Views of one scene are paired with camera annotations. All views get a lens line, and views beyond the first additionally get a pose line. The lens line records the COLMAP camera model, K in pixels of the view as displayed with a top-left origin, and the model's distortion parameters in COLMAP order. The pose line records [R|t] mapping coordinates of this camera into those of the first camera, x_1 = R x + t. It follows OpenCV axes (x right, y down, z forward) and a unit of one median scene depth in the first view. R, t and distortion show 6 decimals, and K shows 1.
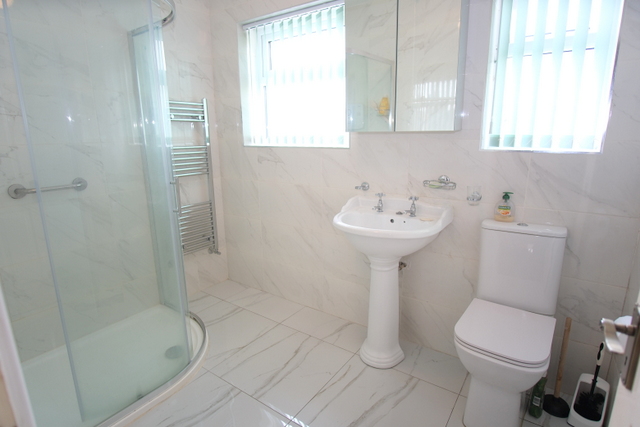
lens RADIAL K [[343.8, 0, 320.6], [0, 343.8, 213.3], [0, 0, 1]] dist [-0.023784, 0.002077]
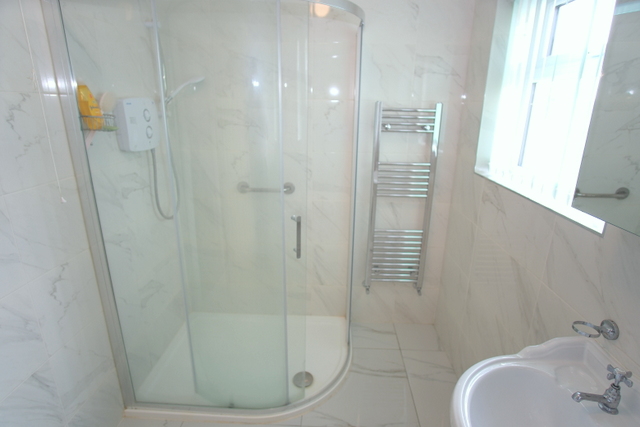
lens RADIAL K [[343.8, 0, 320.5], [0, 343.8, 214.3], [0, 0, 1]] dist [-0.023784, 0.002077]
pose [[0.536765, 0.272877, -0.798387, 0.204483], [-0.209871, 0.959697, 0.186913, -0.194272], [0.817214, 0.067230, 0.572400, 0.385039]]
